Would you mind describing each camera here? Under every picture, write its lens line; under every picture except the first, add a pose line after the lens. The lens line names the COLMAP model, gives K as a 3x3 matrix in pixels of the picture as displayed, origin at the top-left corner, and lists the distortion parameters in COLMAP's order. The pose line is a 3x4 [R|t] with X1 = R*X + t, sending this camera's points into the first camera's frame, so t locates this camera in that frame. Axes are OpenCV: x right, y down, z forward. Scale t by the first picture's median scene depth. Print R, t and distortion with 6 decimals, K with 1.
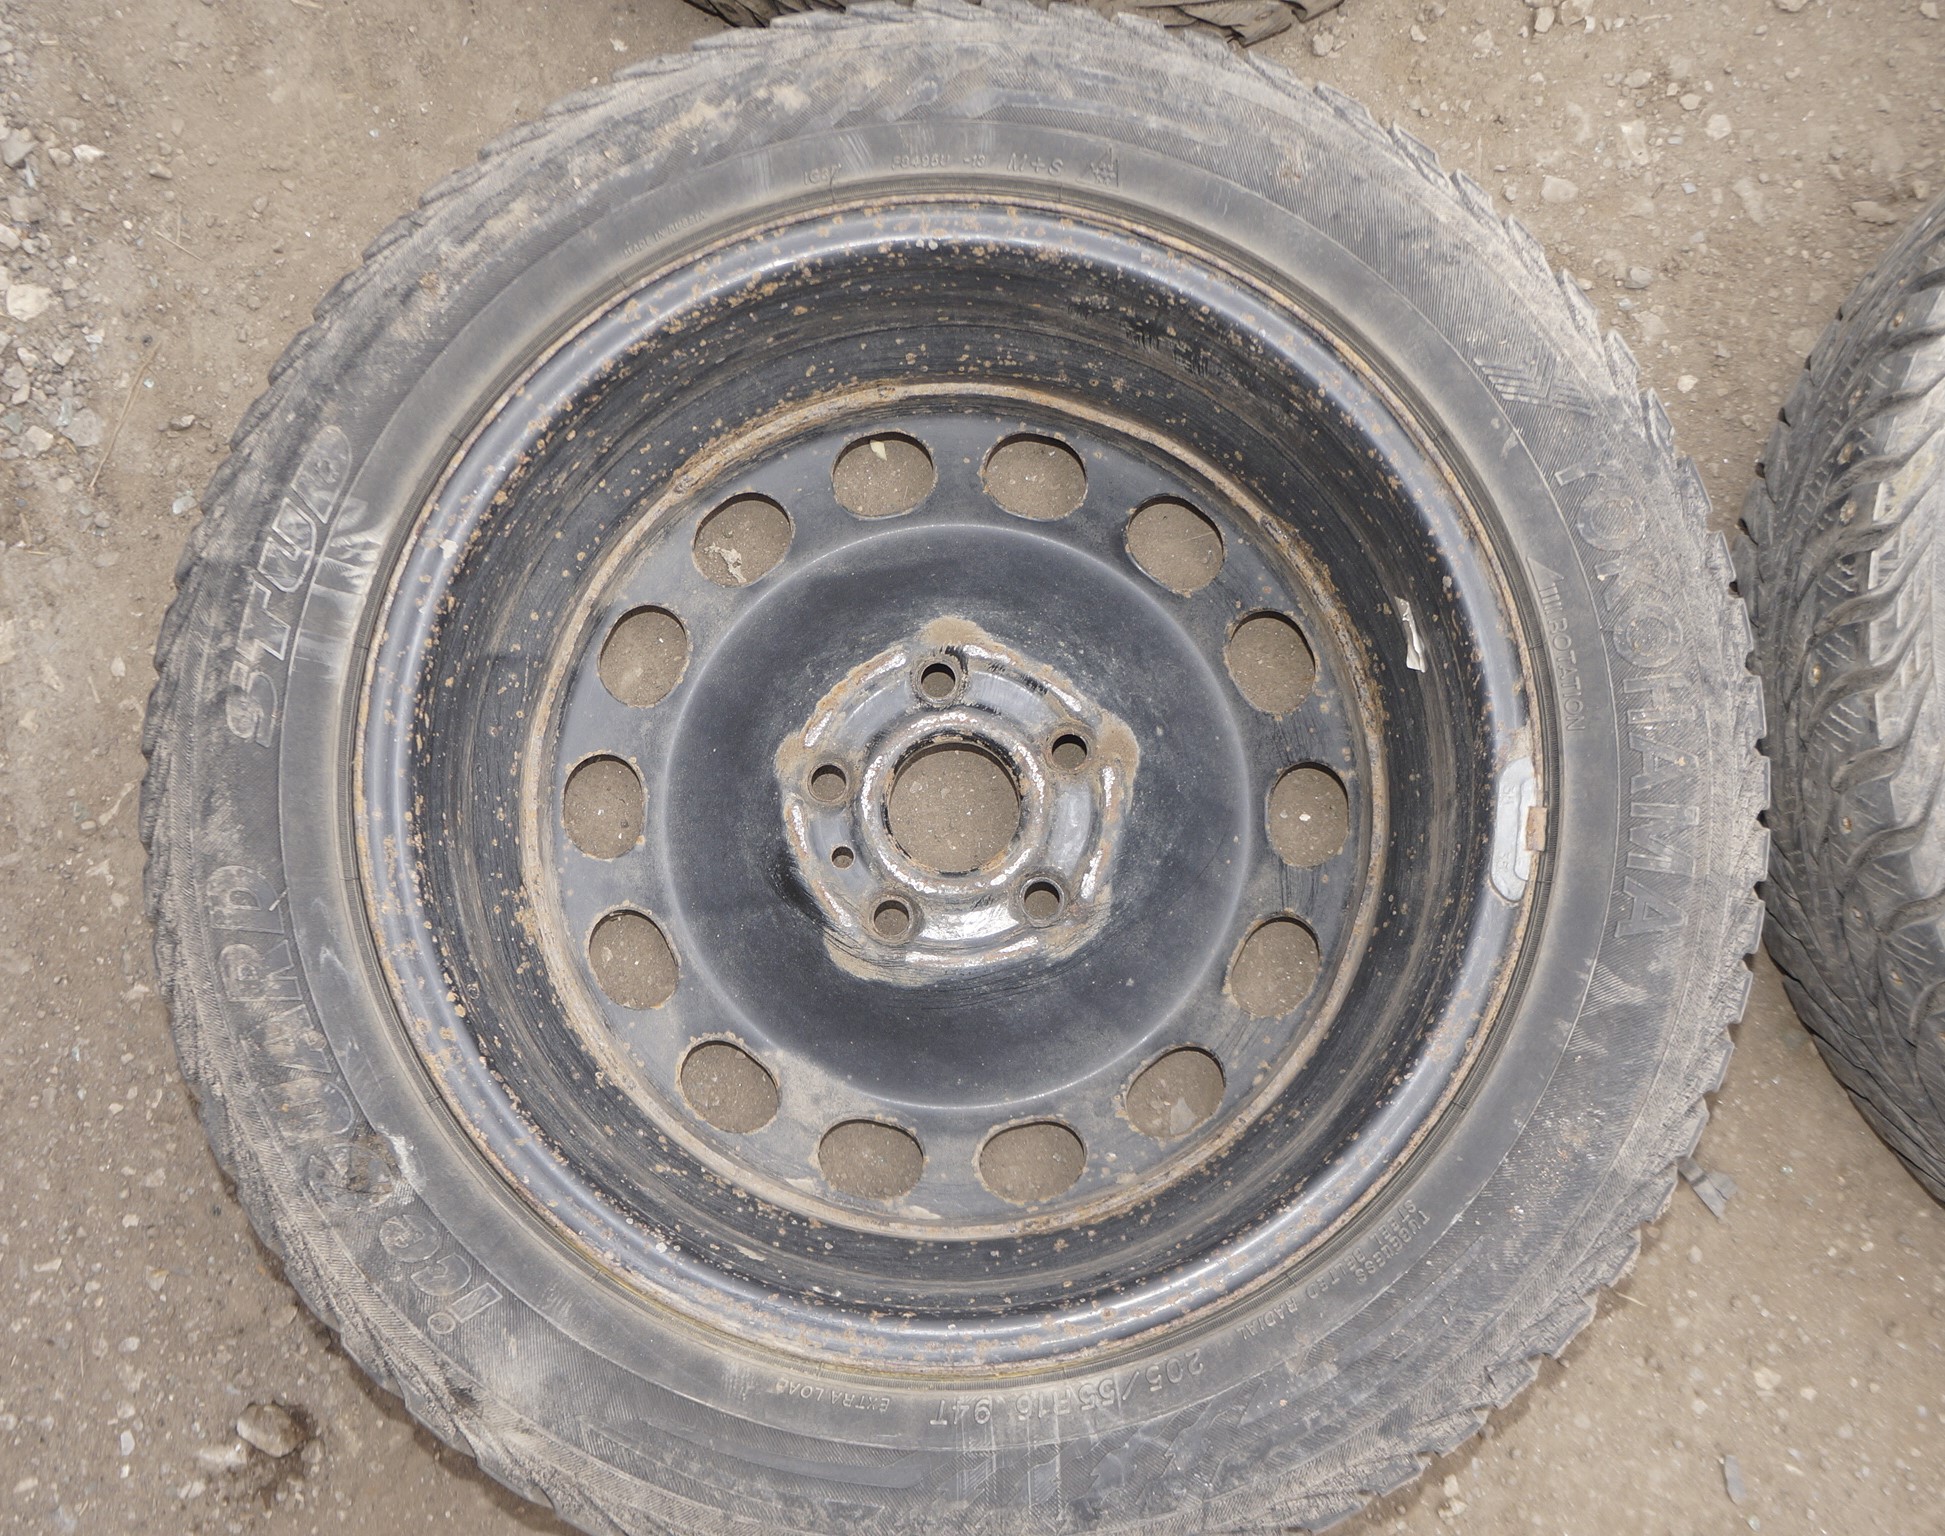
lens RADIAL K [[2051.8, 0, 972.5], [0, 2051.8, 768.0], [0, 0, 1]] dist [-0.046952, 0.053335]
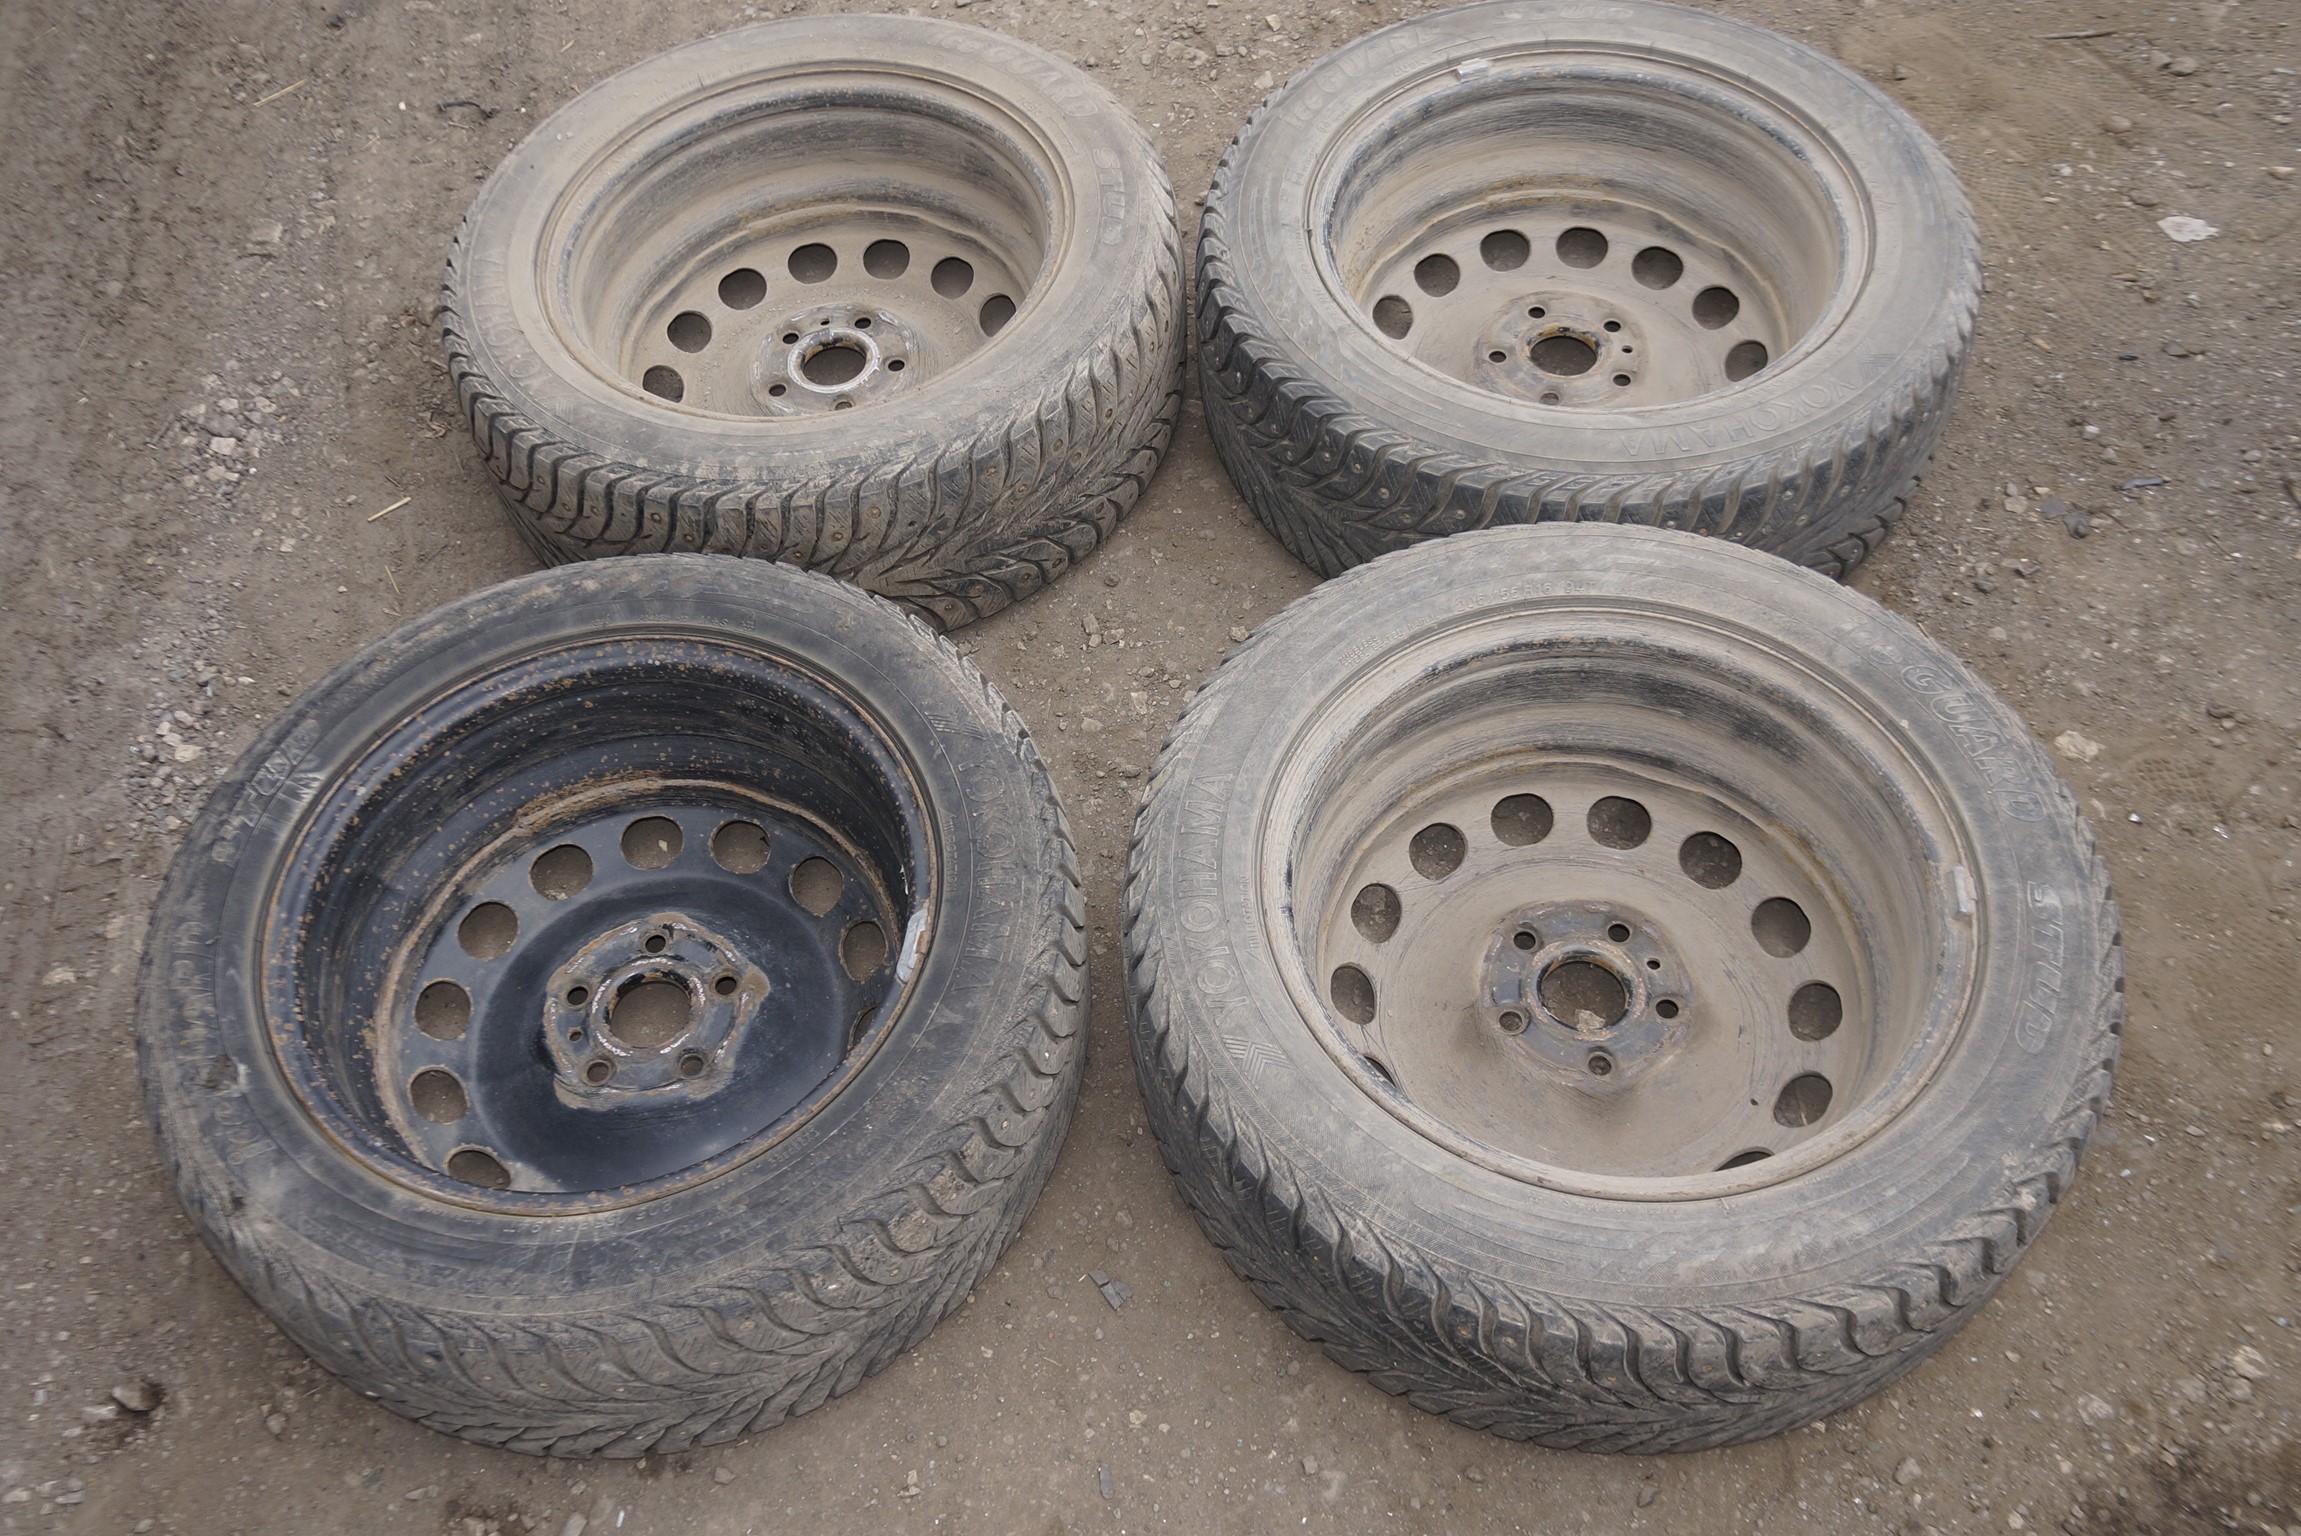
lens RADIAL K [[2009.5, 0, 1069.5], [0, 2009.5, 874.3], [0, 0, 1]] dist [-0.044002, 0.011942]
pose [[0.996035, 0.056223, -0.068949, 0.488539], [-0.080743, 0.896691, -0.435231, 0.672511], [0.037356, 0.439073, 0.897675, -0.515576]]
